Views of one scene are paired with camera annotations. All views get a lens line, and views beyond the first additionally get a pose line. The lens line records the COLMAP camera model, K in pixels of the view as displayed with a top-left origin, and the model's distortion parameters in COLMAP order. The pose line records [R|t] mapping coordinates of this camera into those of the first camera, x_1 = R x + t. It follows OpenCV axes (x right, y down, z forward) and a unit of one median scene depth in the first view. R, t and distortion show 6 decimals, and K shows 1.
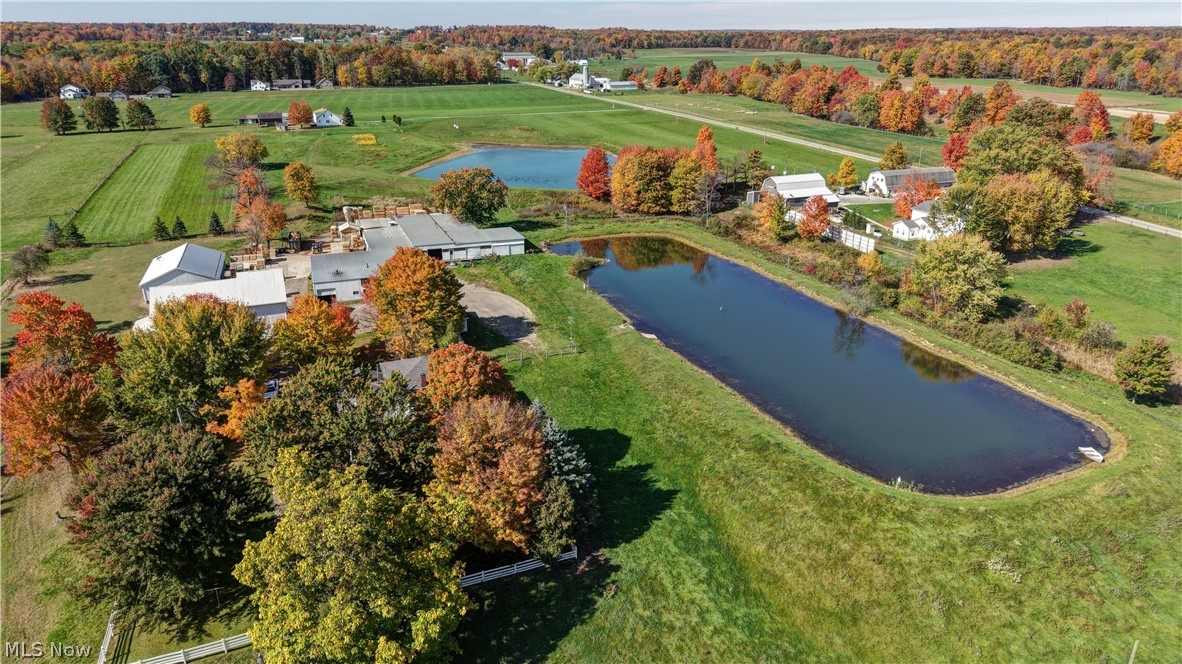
lens RADIAL K [[790.4, 0, 586.5], [0, 790.4, 330.9], [0, 0, 1]] dist [0.033504, -0.043165]
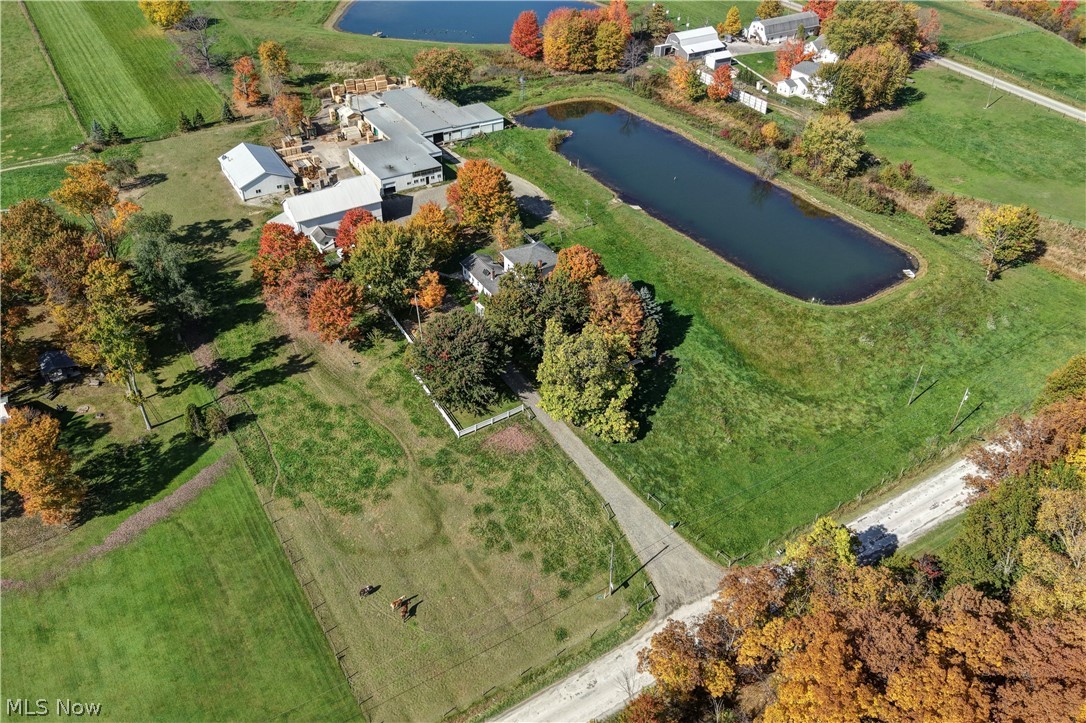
lens RADIAL K [[865.8, 0, 543.0], [0, 865.8, 361.5], [0, 0, 1]] dist [0.046860, -0.088213]
pose [[0.982354, -0.099231, 0.158537, -0.341541], [0.050015, 0.956154, 0.288561, -0.176355], [-0.180220, -0.275540, 0.944245, -0.511714]]
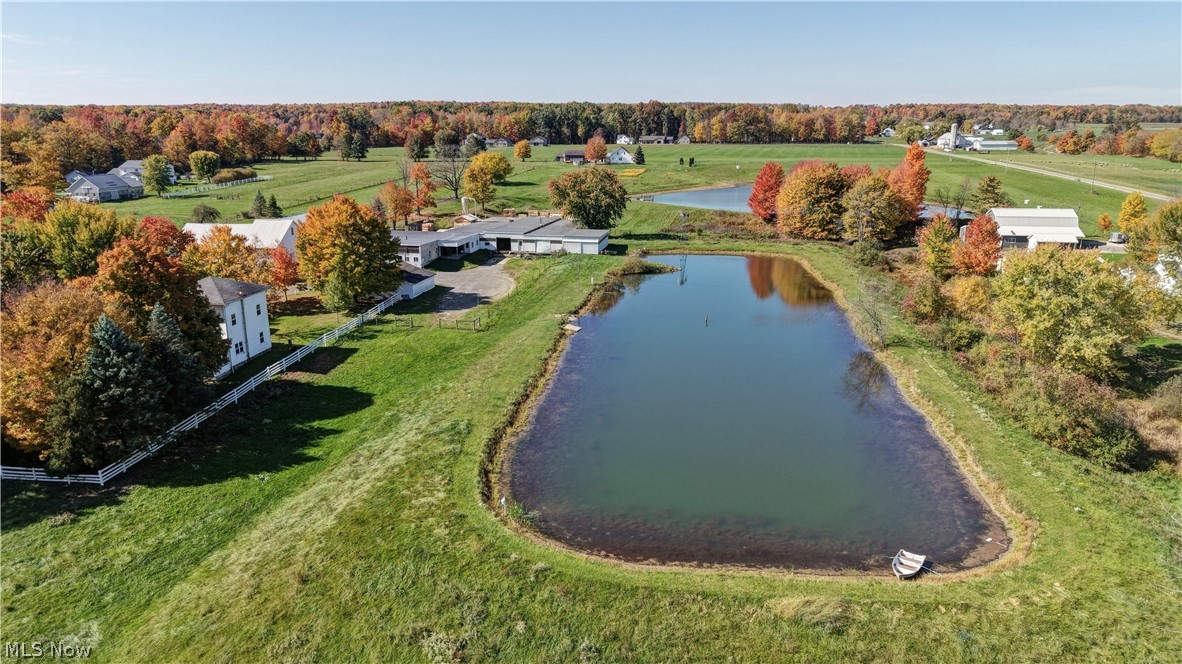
lens RADIAL K [[790.4, 0, 586.5], [0, 790.4, 330.9], [0, 0, 1]] dist [0.033504, -0.043165]
pose [[0.863520, 0.133923, -0.486207, 0.452927], [-0.179726, 0.982517, -0.048570, 0.043528], [0.471202, 0.129326, 0.872493, 0.275536]]
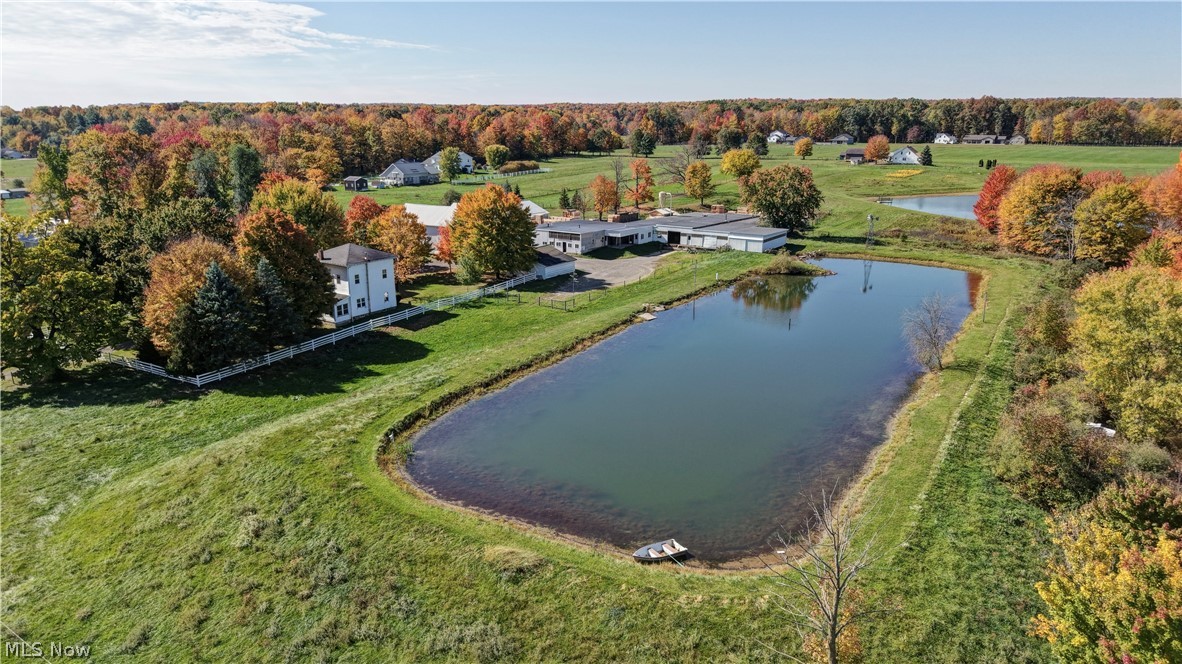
lens RADIAL K [[790.4, 0, 586.5], [0, 790.4, 330.9], [0, 0, 1]] dist [0.033504, -0.043165]
pose [[0.585709, 0.216229, -0.781146, 0.657861], [-0.287438, 0.956532, 0.049254, -0.001226], [0.757842, 0.195683, 0.622402, 0.392943]]
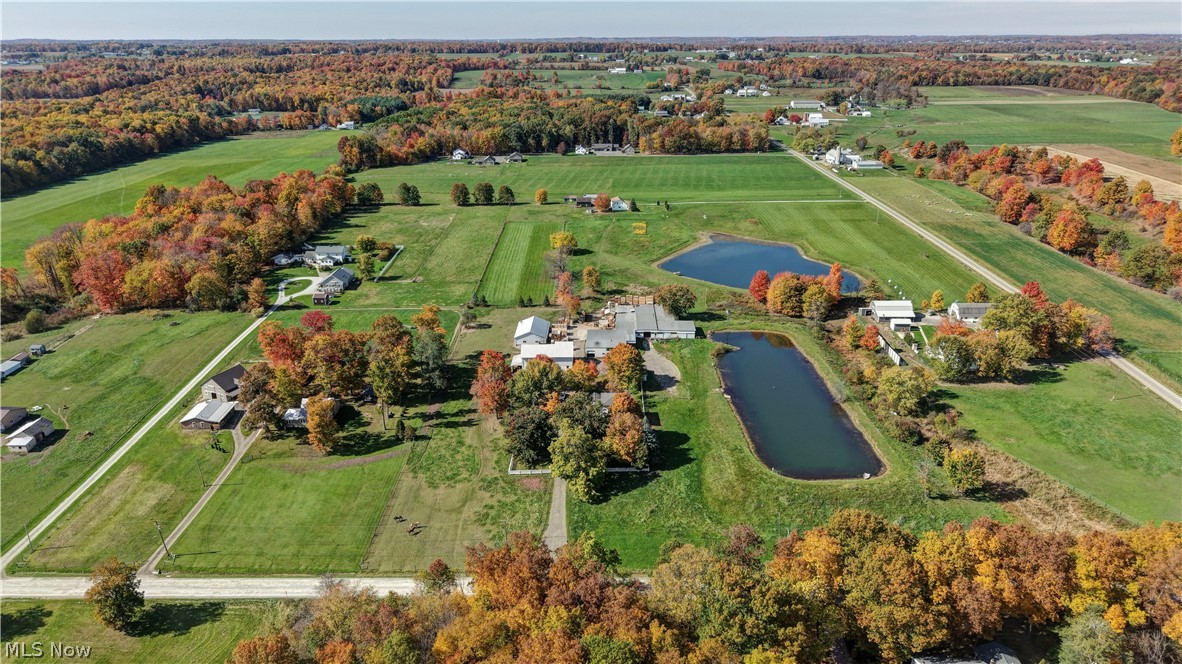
lens RADIAL K [[800.3, 0, 591.0], [0, 800.3, 332.0], [0, 0, 1]] dist [0.125576, -0.267894]
pose [[0.932525, 0.127211, -0.337957, 0.415905], [-0.128303, 0.991549, 0.019207, -0.148445], [0.337544, 0.025450, 0.940966, -1.090371]]
